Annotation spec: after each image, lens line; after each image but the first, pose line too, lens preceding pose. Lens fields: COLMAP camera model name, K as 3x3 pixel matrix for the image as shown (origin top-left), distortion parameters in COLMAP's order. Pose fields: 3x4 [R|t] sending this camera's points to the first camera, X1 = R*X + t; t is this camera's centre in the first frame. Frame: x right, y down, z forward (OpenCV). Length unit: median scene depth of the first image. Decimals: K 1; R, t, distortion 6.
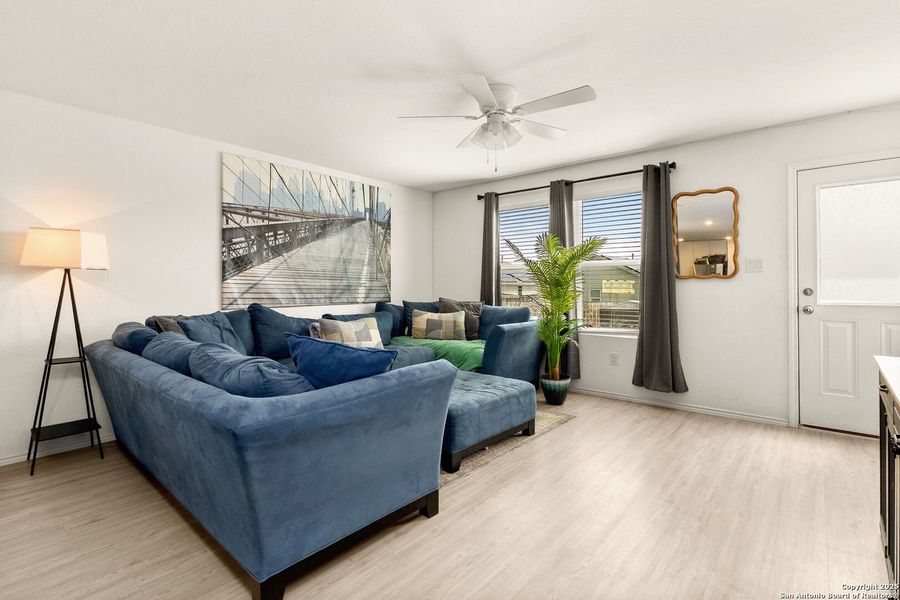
lens RADIAL K [[429.2, 0, 450.7], [0, 429.2, 289.3], [0, 0, 1]] dist [-0.026221, 0.000263]
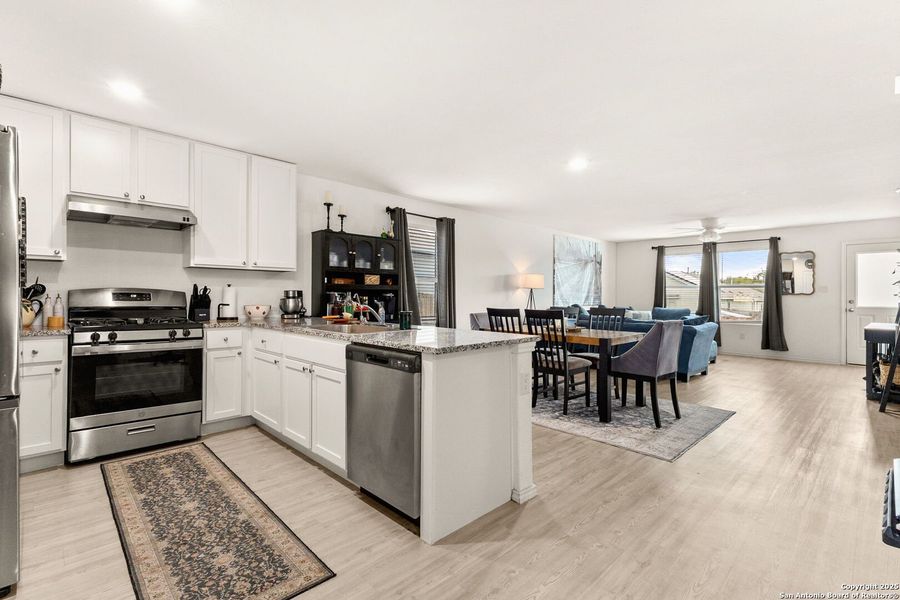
lens RADIAL K [[412.1, 0, 450.0], [0, 412.1, 300.0], [0, 0, 1]] dist [0.005204, -0.000075]
pose [[0.994546, 0.011764, -0.103632, -0.734290], [-0.011492, 0.999929, 0.003221, 0.010224], [0.103663, -0.002012, 0.994610, -0.994225]]
